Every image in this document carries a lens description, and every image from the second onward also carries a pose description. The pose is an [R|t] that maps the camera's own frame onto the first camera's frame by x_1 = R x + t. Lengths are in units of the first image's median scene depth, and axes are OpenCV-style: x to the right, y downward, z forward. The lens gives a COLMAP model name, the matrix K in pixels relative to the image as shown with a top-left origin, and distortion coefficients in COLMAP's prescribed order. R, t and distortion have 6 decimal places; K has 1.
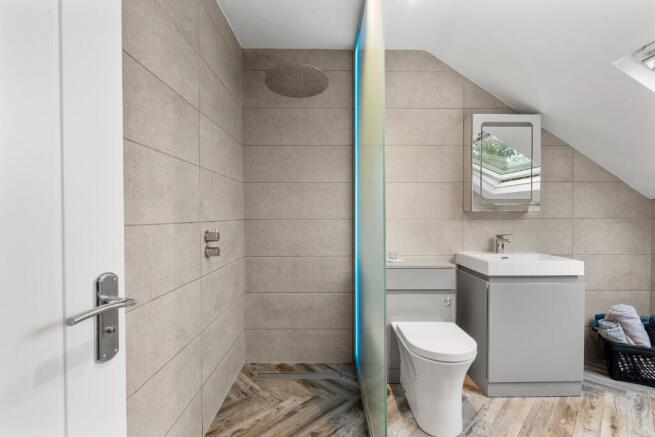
lens RADIAL K [[301.1, 0, 327.5], [0, 301.1, 218.5], [0, 0, 1]] dist [0.000842, 0.000283]
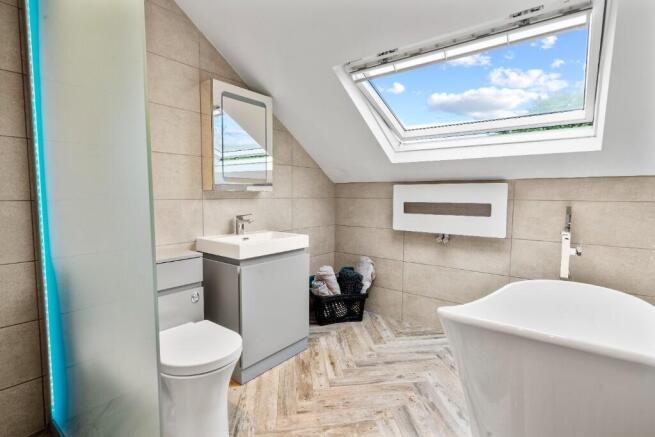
lens RADIAL K [[322.6, 0, 327.5], [0, 322.6, 218.5], [0, 0, 1]] dist [-0.000013, 0.000670]
pose [[0.612801, -0.052346, 0.788502, -0.078652], [0.002382, 0.997921, 0.064397, -0.002023], [-0.790234, -0.037585, 0.611652, 0.166065]]
